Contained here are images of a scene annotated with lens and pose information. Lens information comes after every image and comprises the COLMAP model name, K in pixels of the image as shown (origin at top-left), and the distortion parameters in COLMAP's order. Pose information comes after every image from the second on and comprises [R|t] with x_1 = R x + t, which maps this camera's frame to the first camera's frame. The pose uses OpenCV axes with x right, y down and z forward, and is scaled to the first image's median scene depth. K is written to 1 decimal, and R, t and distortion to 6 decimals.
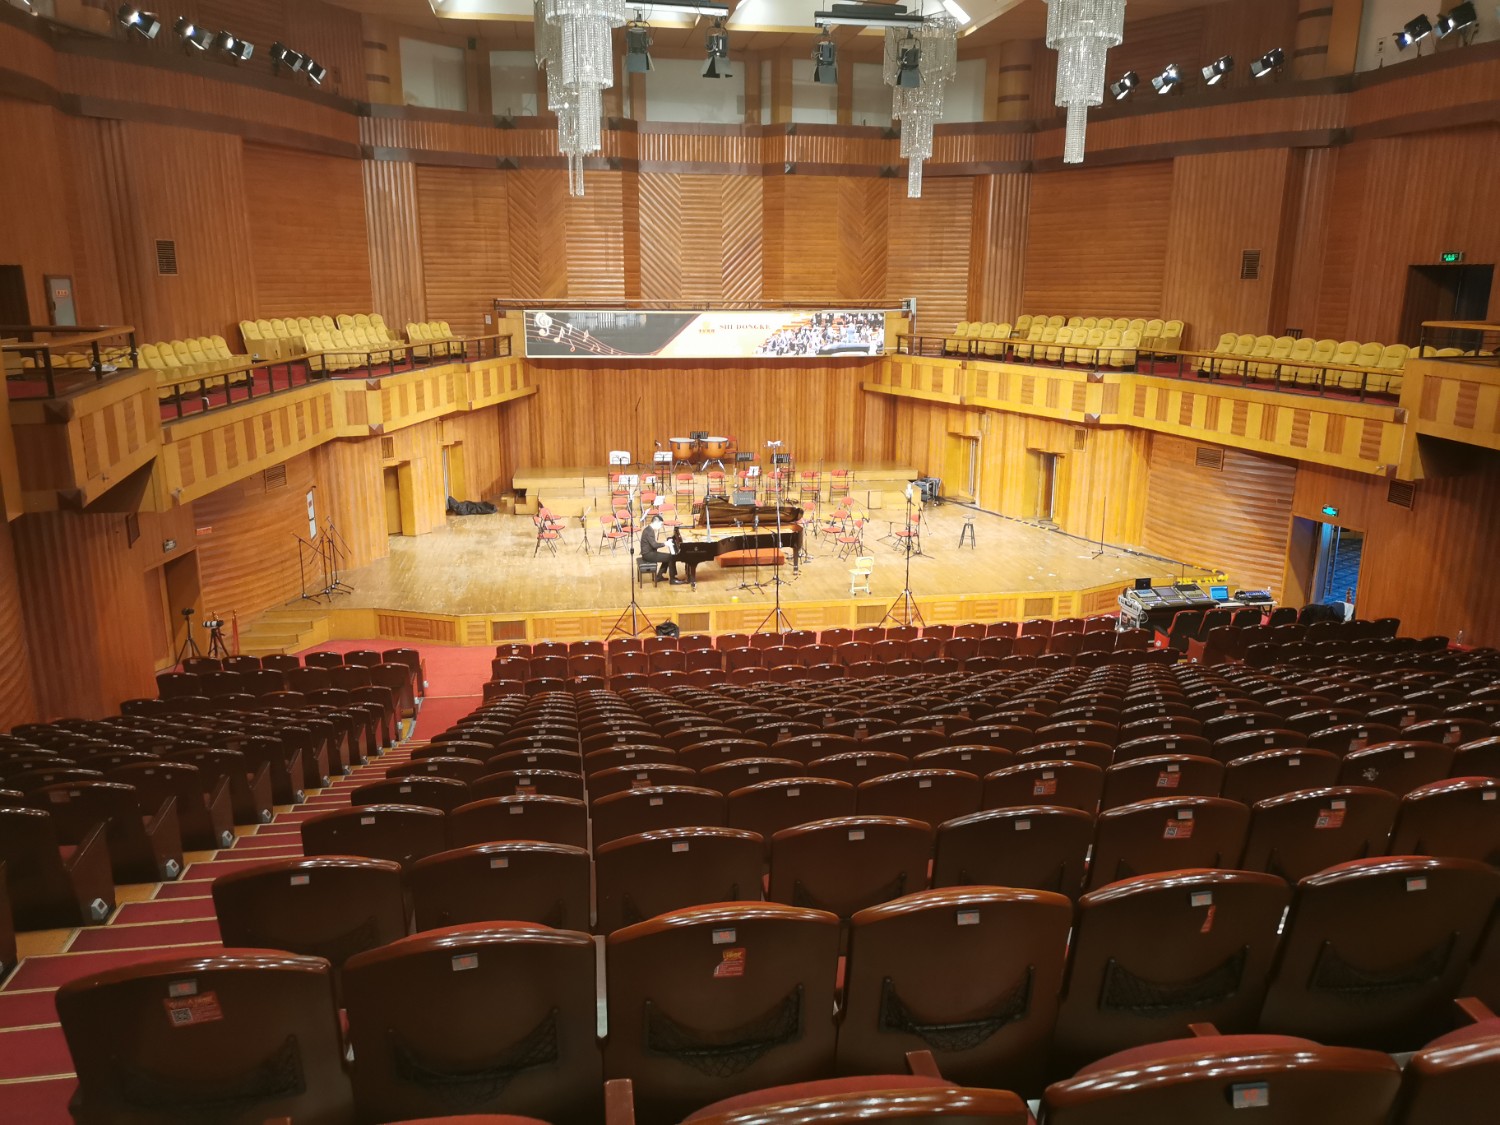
lens RADIAL K [[1172.6, 0, 752.2], [0, 1172.6, 566.8], [0, 0, 1]] dist [0.005489, 0.000703]
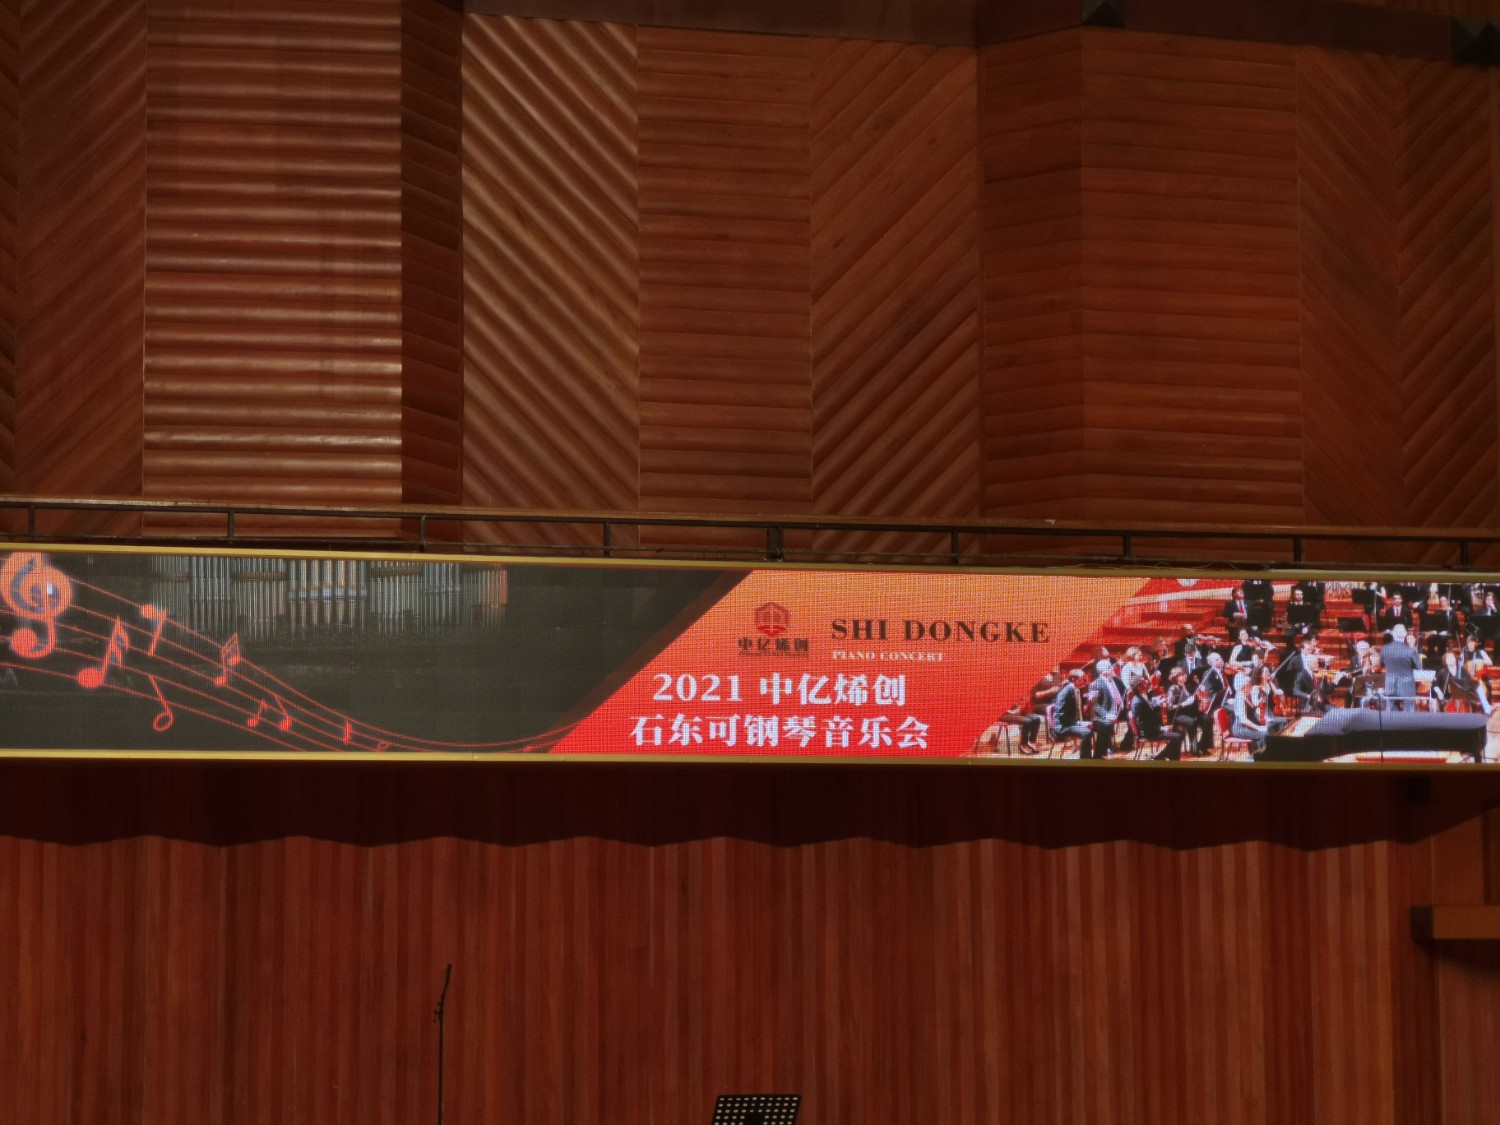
lens RADIAL K [[3596.4, 0, 751.2], [0, 3596.4, 559.6], [0, 0, 1]] dist [0.317561, 0.000000]
pose [[0.996996, 0.000984, 0.077450, -0.094809], [0.025561, 0.939724, -0.340977, 0.016399], [-0.073117, 0.341933, 0.936876, 0.348706]]
